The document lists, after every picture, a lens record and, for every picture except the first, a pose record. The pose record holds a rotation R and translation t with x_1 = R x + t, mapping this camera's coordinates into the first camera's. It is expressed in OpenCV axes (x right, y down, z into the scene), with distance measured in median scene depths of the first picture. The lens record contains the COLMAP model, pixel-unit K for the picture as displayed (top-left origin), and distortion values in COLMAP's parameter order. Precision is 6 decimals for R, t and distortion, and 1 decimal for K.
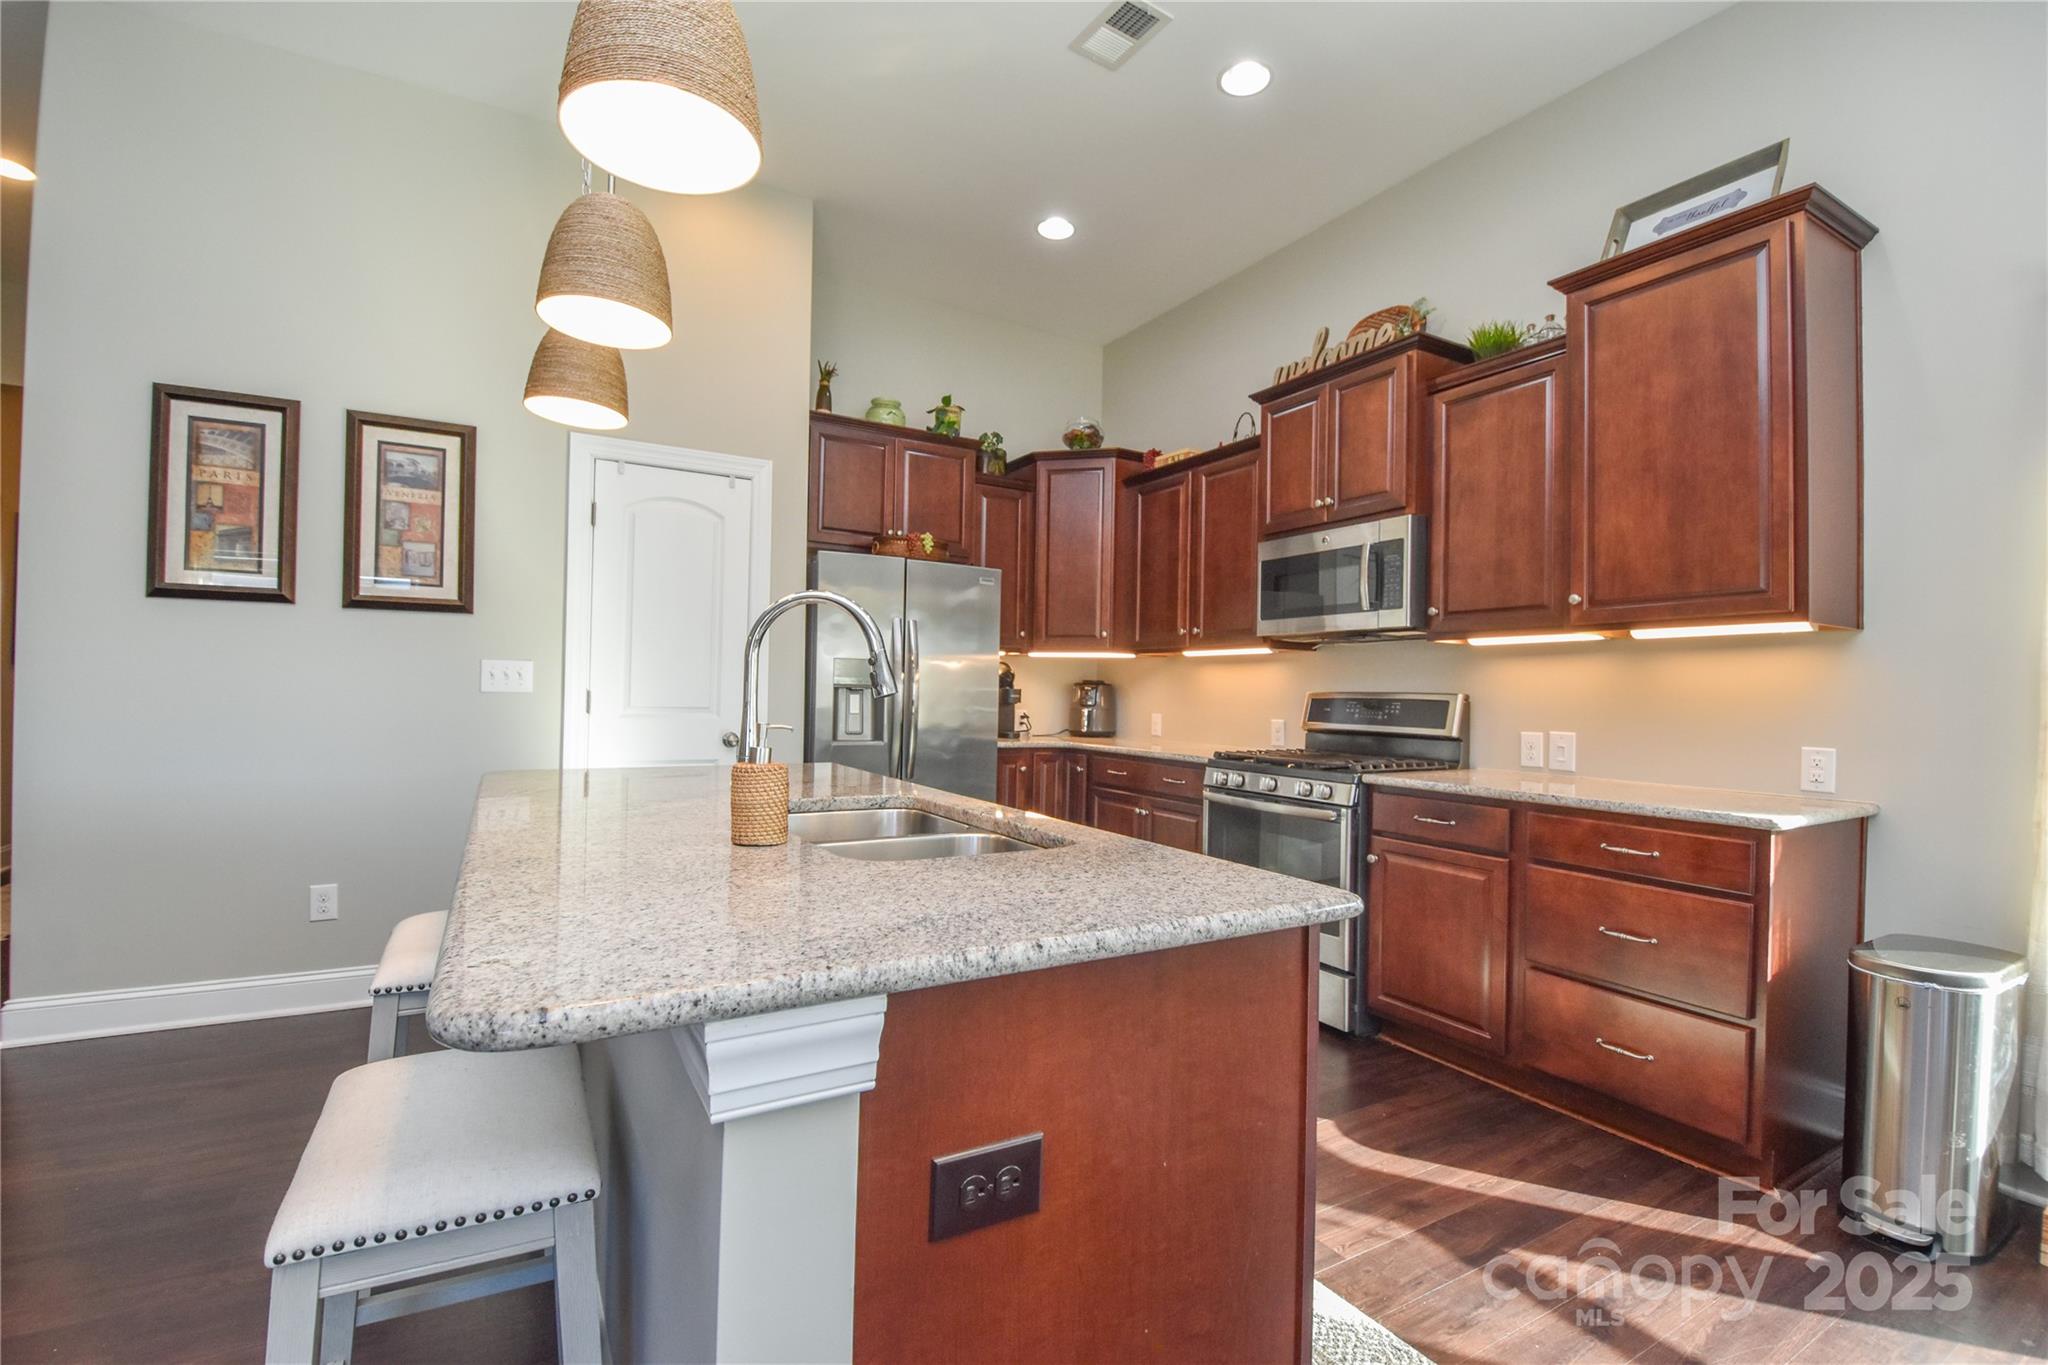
lens RADIAL K [[898.7, 0, 1023.9], [0, 898.7, 684.9], [0, 0, 1]] dist [0.001777, -0.014776]
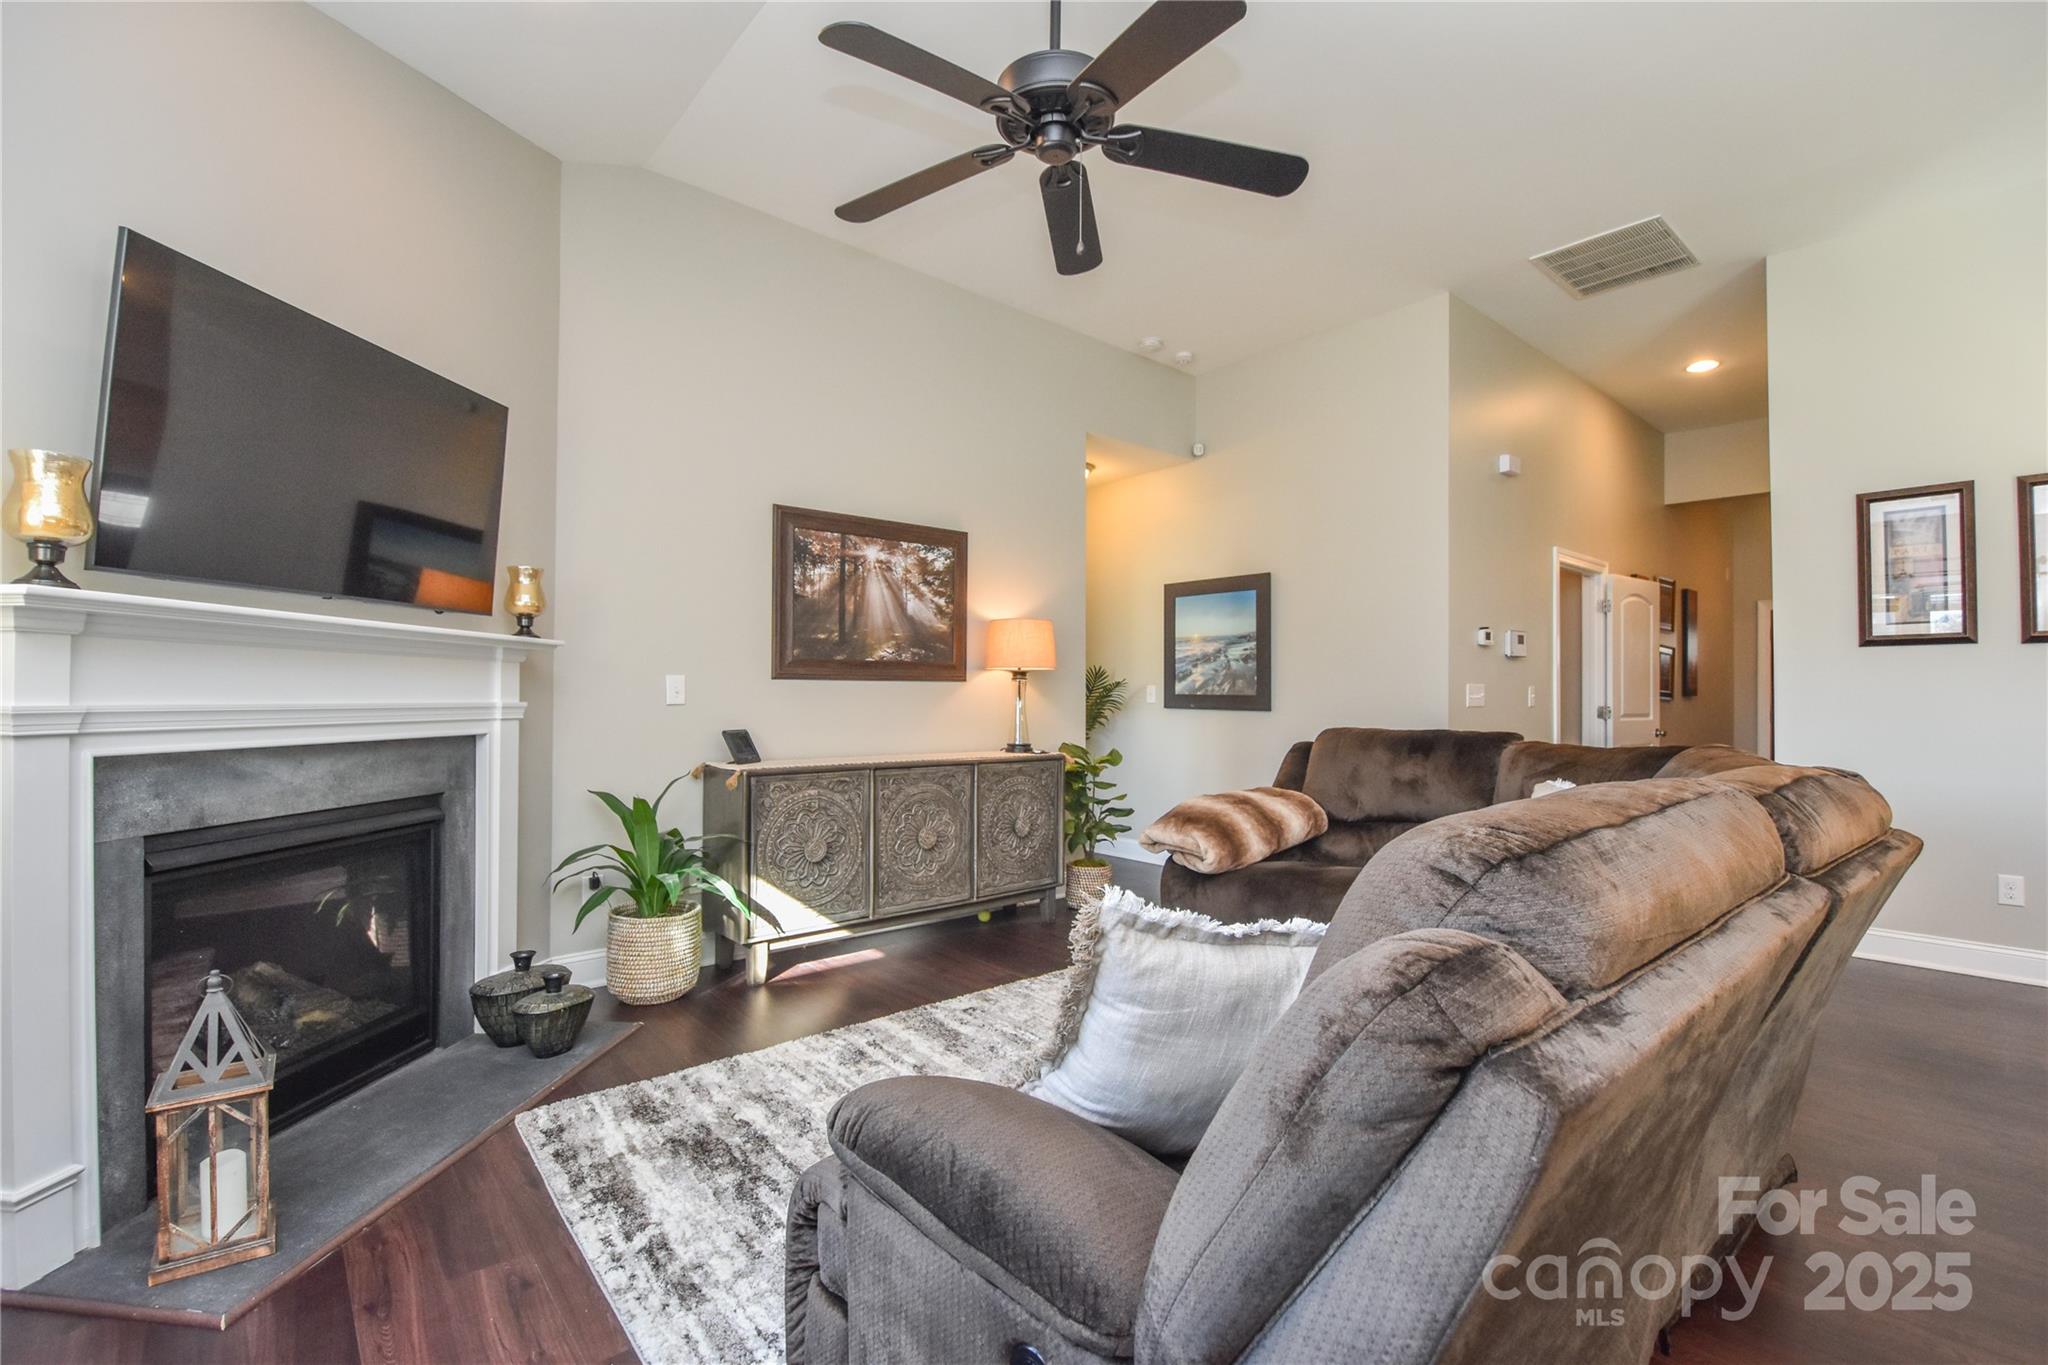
lens RADIAL K [[898.7, 0, 1023.9], [0, 898.7, 684.9], [0, 0, 1]] dist [0.001777, -0.014776]
pose [[0.173729, -0.032903, -0.984244, 0.146374], [0.005442, 0.999459, -0.032451, -0.000322], [0.984779, 0.000282, 0.173814, -0.481019]]
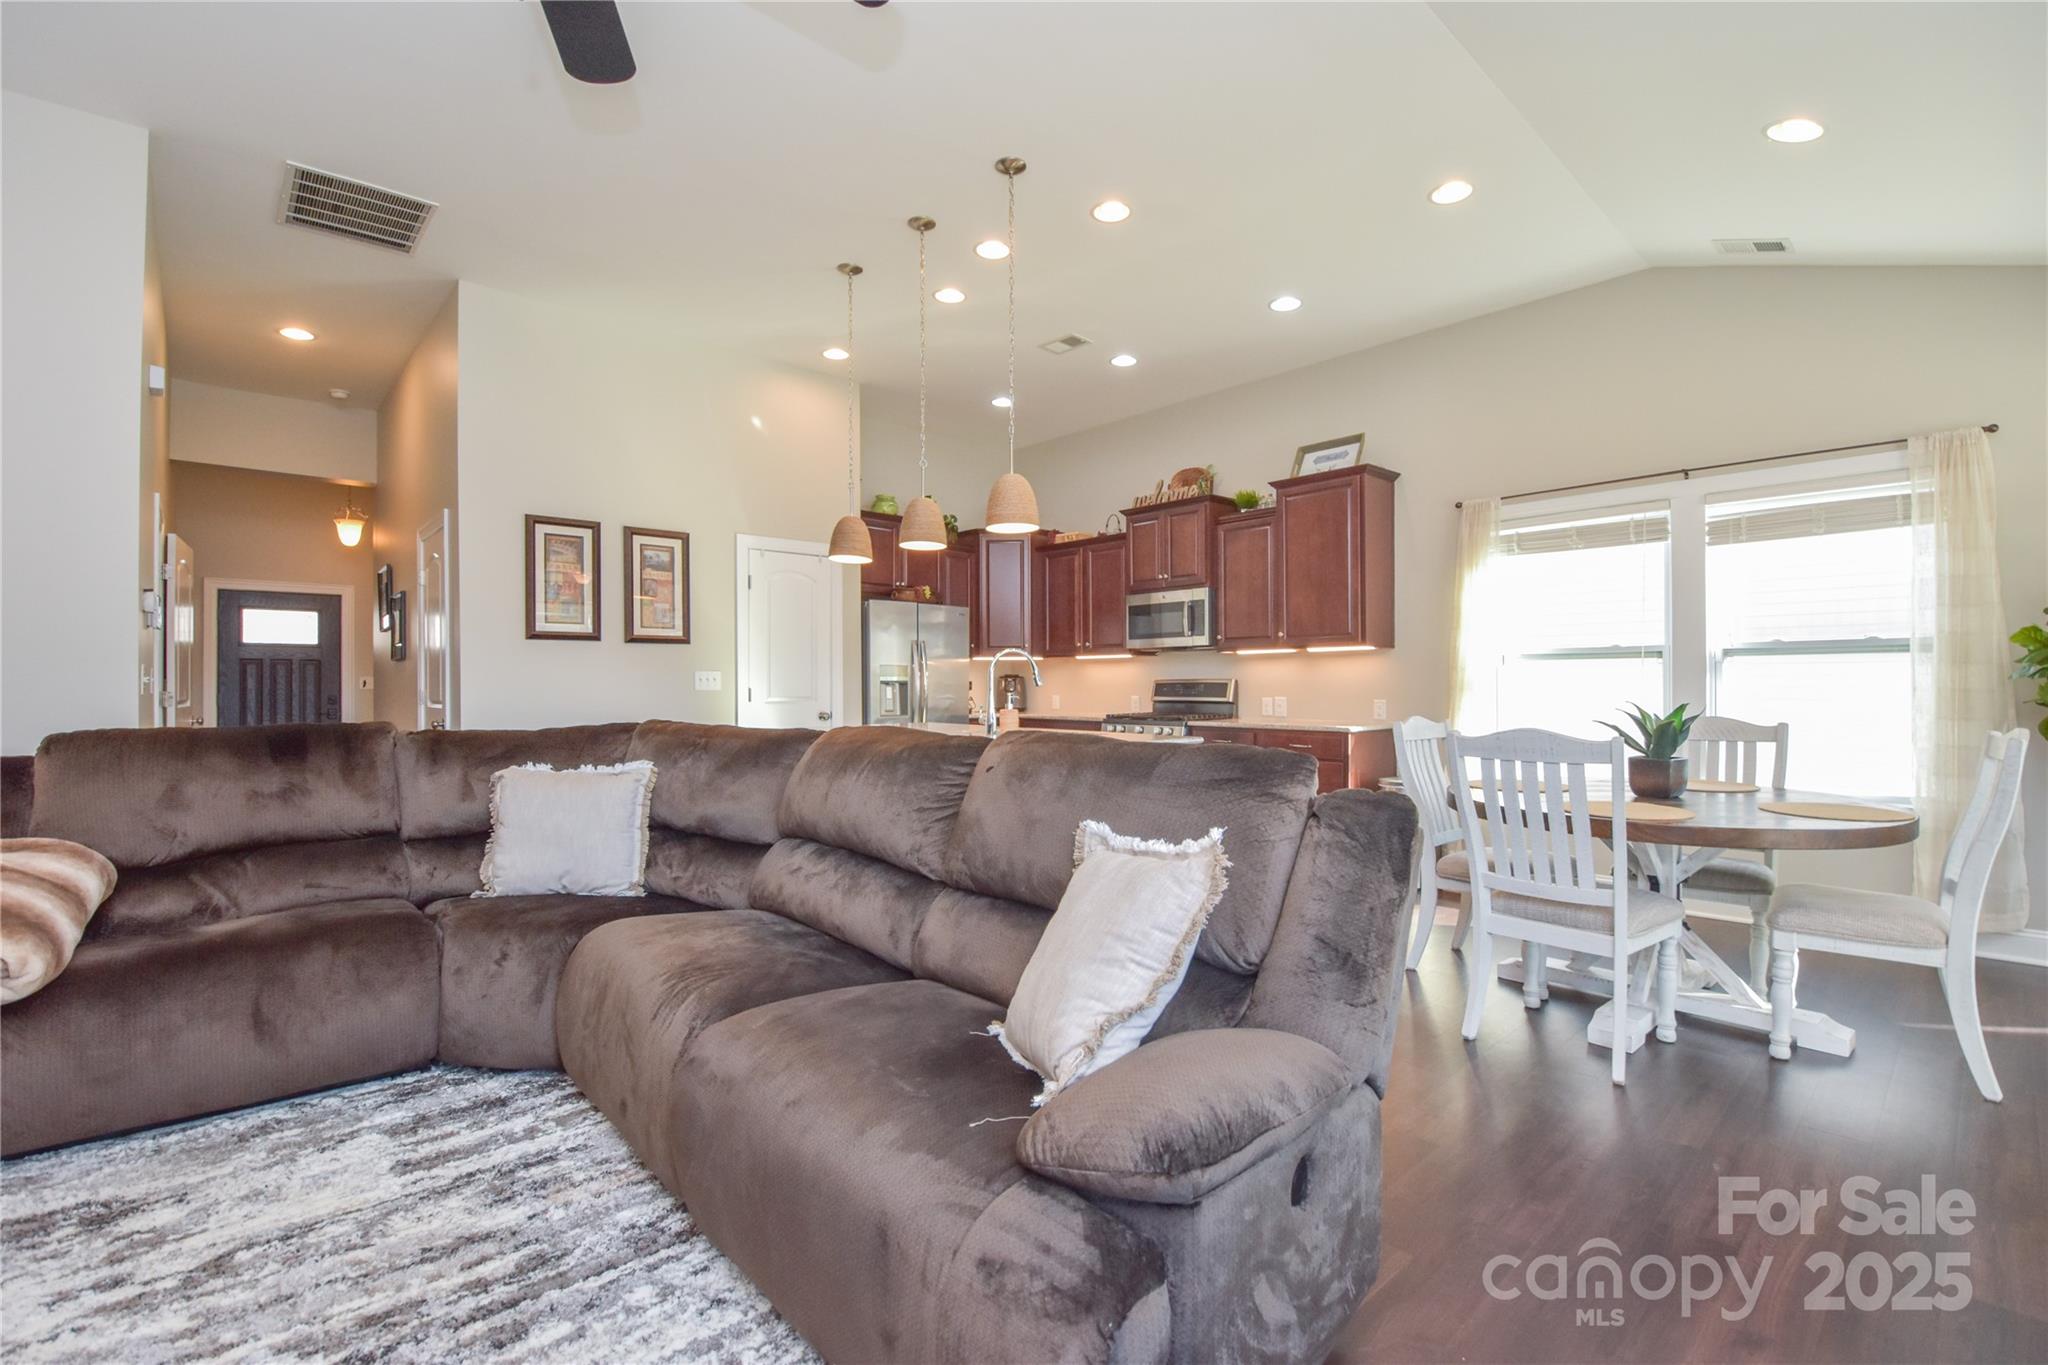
lens RADIAL K [[902.8, 0, 1029.6], [0, 902.8, 684.5], [0, 0, 1]] dist [0.006561, -0.016565]
pose [[0.975254, -0.022989, 0.219888, -0.371200], [0.020581, 0.999701, 0.013236, -0.013239], [-0.220127, -0.008383, 0.975435, -0.804654]]
